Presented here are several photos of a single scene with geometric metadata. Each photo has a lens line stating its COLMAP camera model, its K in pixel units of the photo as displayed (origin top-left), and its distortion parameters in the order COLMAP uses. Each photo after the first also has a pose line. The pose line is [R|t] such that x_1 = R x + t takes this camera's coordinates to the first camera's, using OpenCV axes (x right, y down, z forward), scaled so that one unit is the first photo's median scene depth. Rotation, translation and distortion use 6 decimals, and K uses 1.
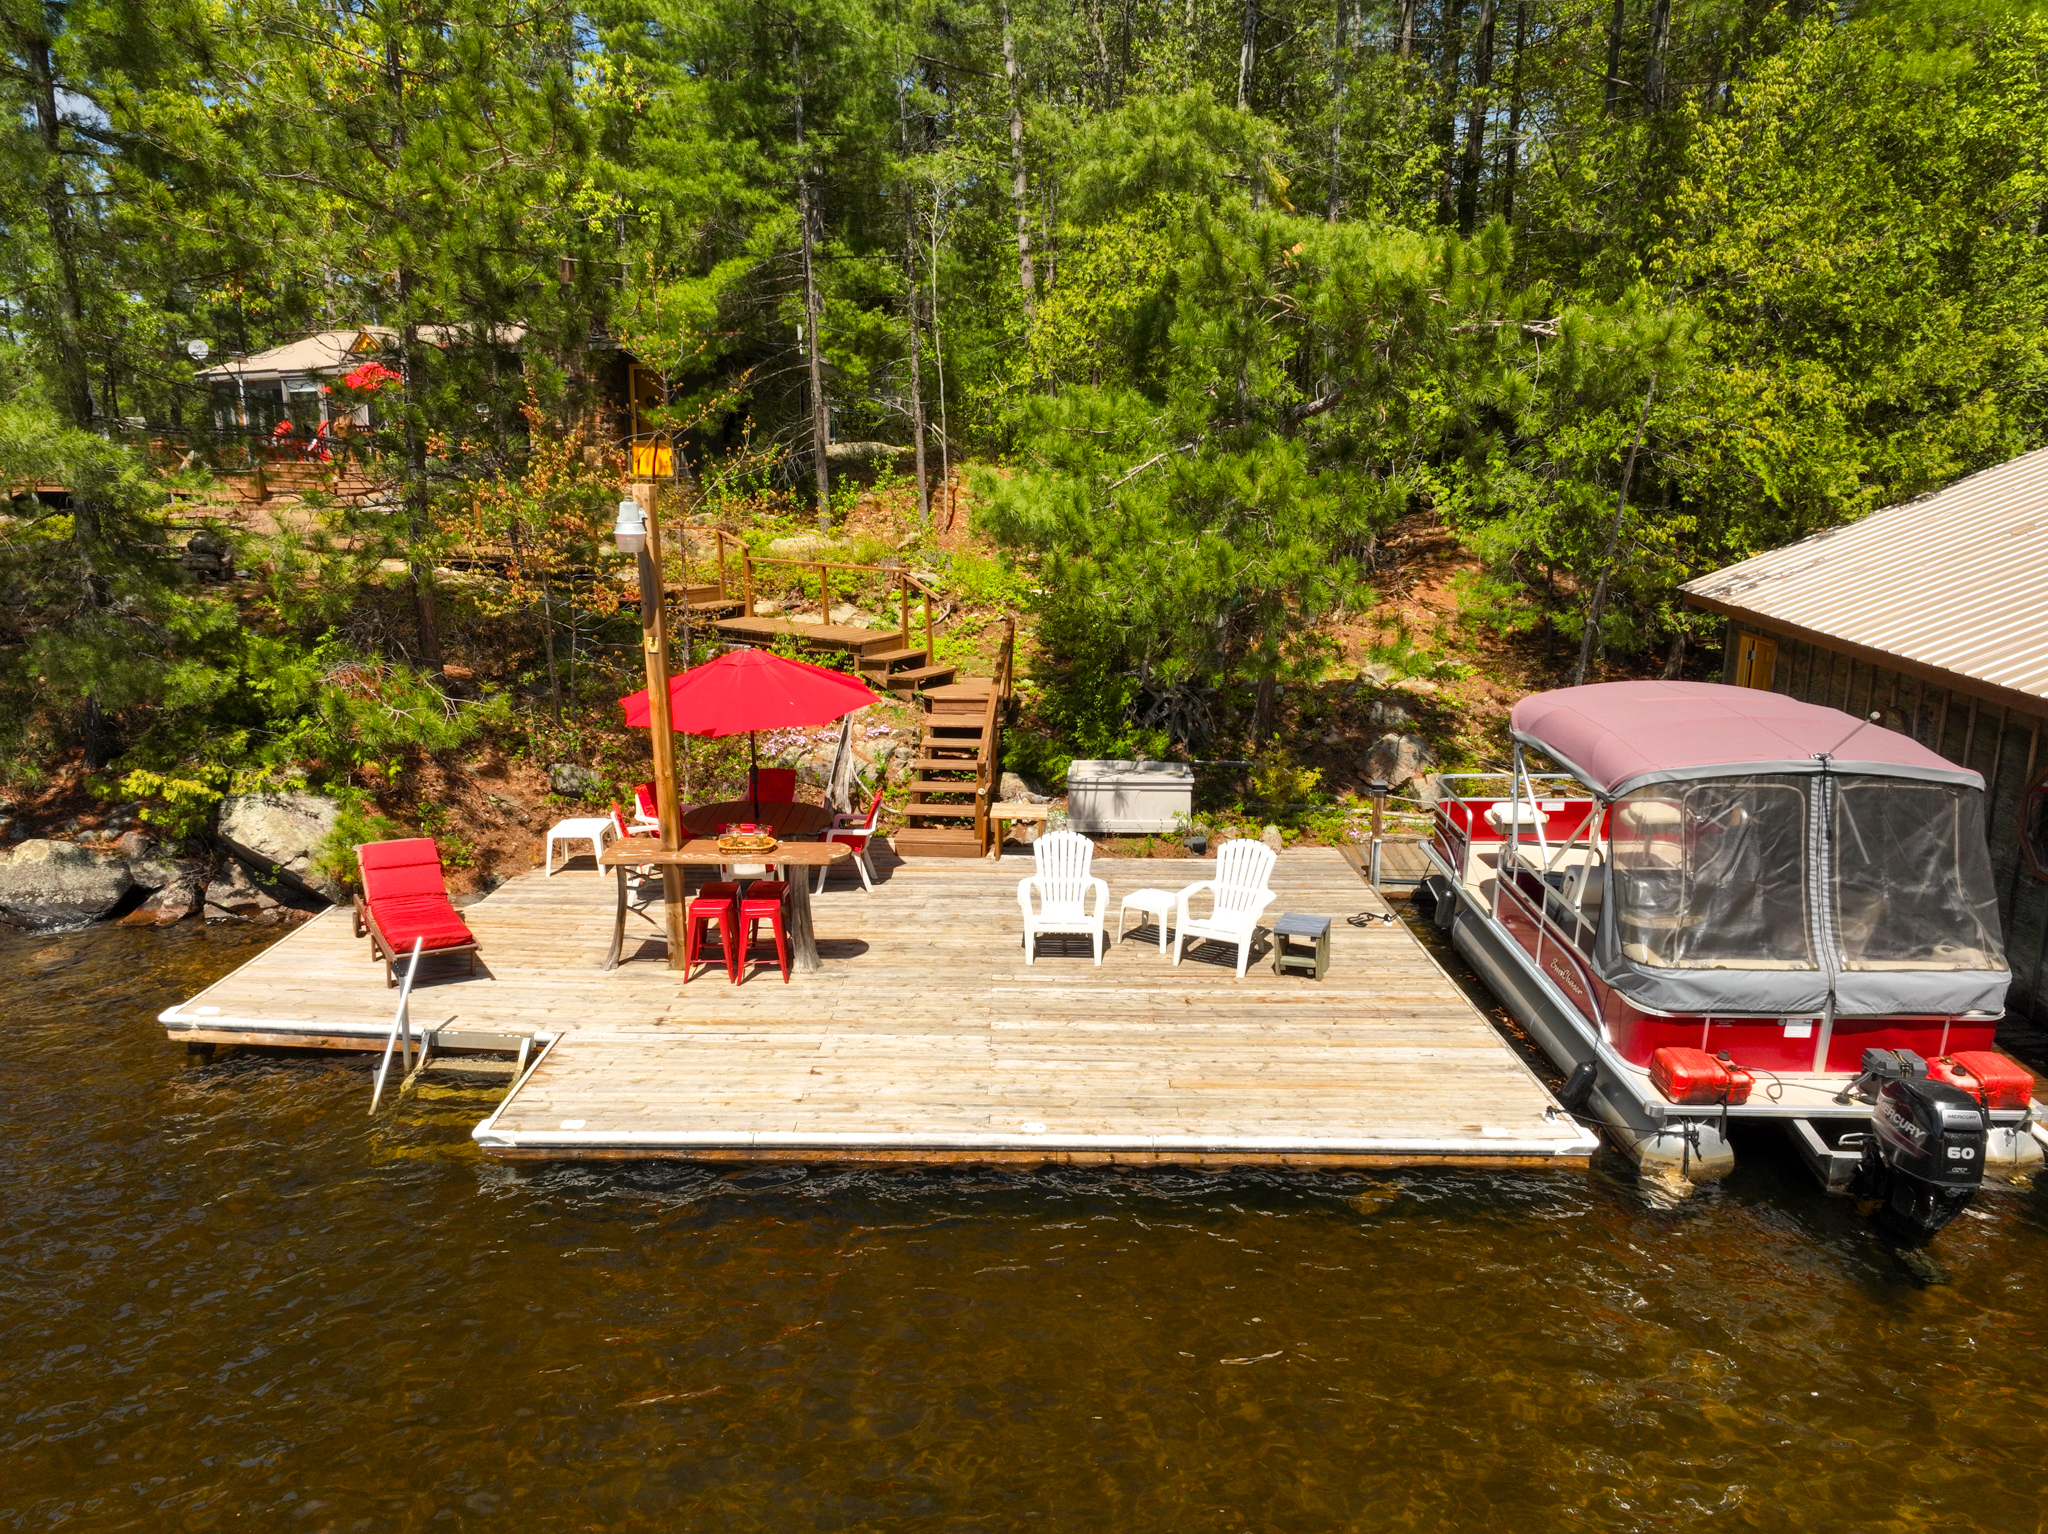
lens RADIAL K [[1417.1, 0, 1023.4], [0, 1417.1, 760.6], [0, 0, 1]] dist [0.022612, -0.002373]
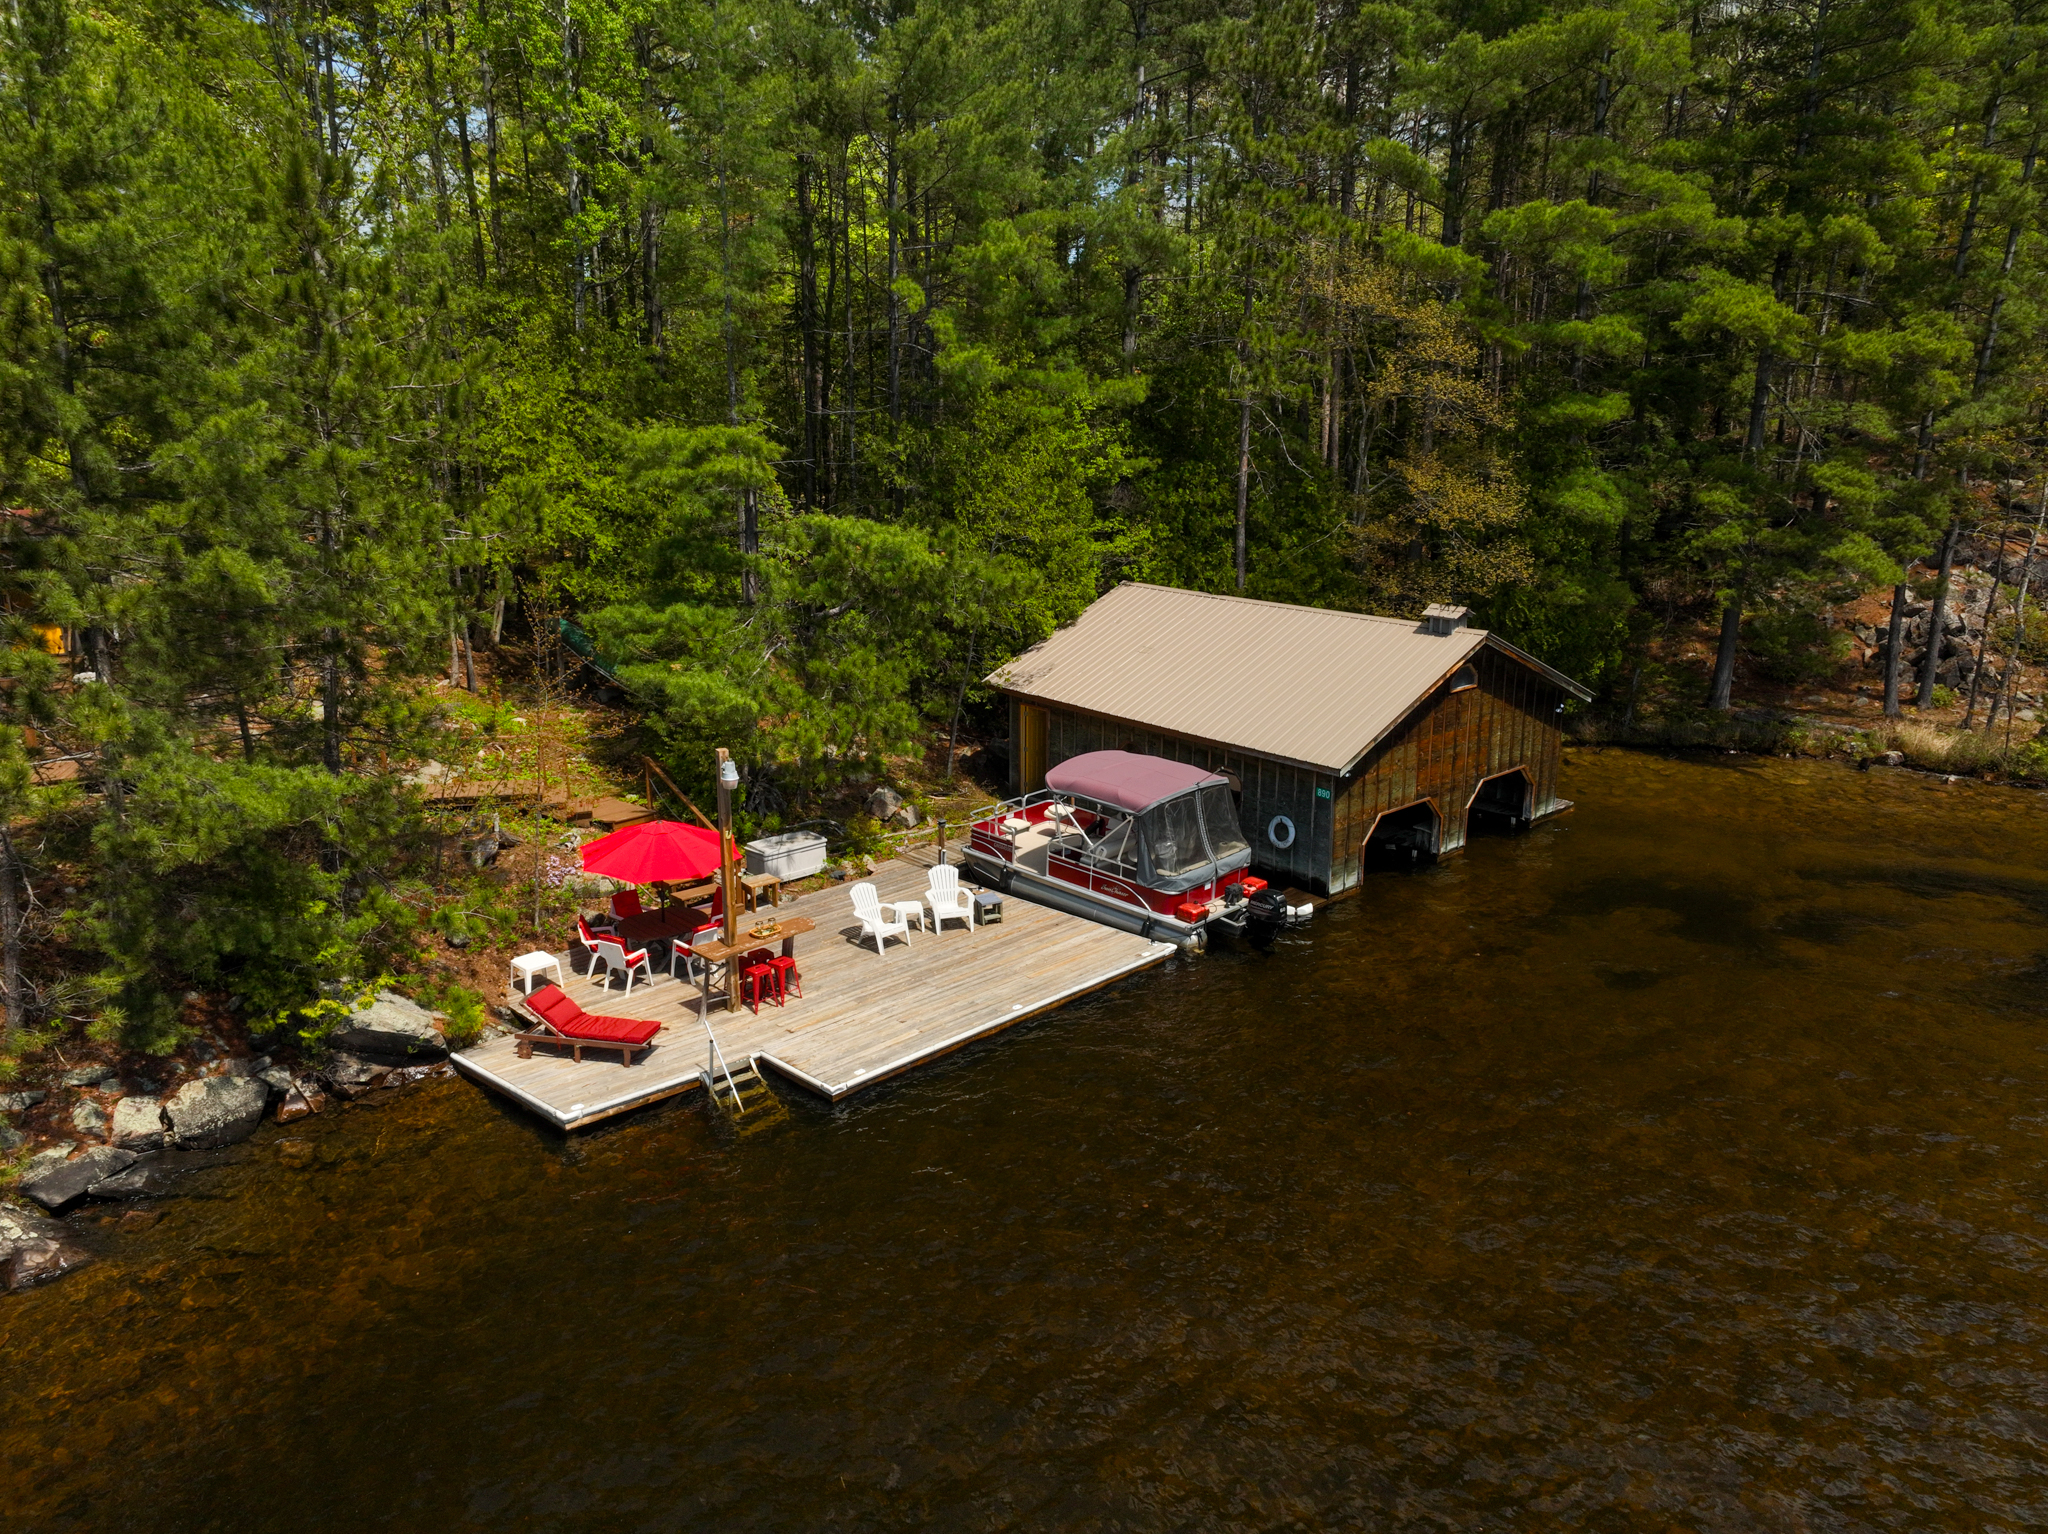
lens RADIAL K [[1417.1, 0, 1012.9], [0, 1417.1, 760.1], [0, 0, 1]] dist [0.022612, -0.002373]
pose [[0.706676, -0.178948, 0.684534, -1.355708], [0.157740, 0.982985, 0.094125, -0.319352], [-0.689730, 0.041463, 0.722878, -0.617834]]
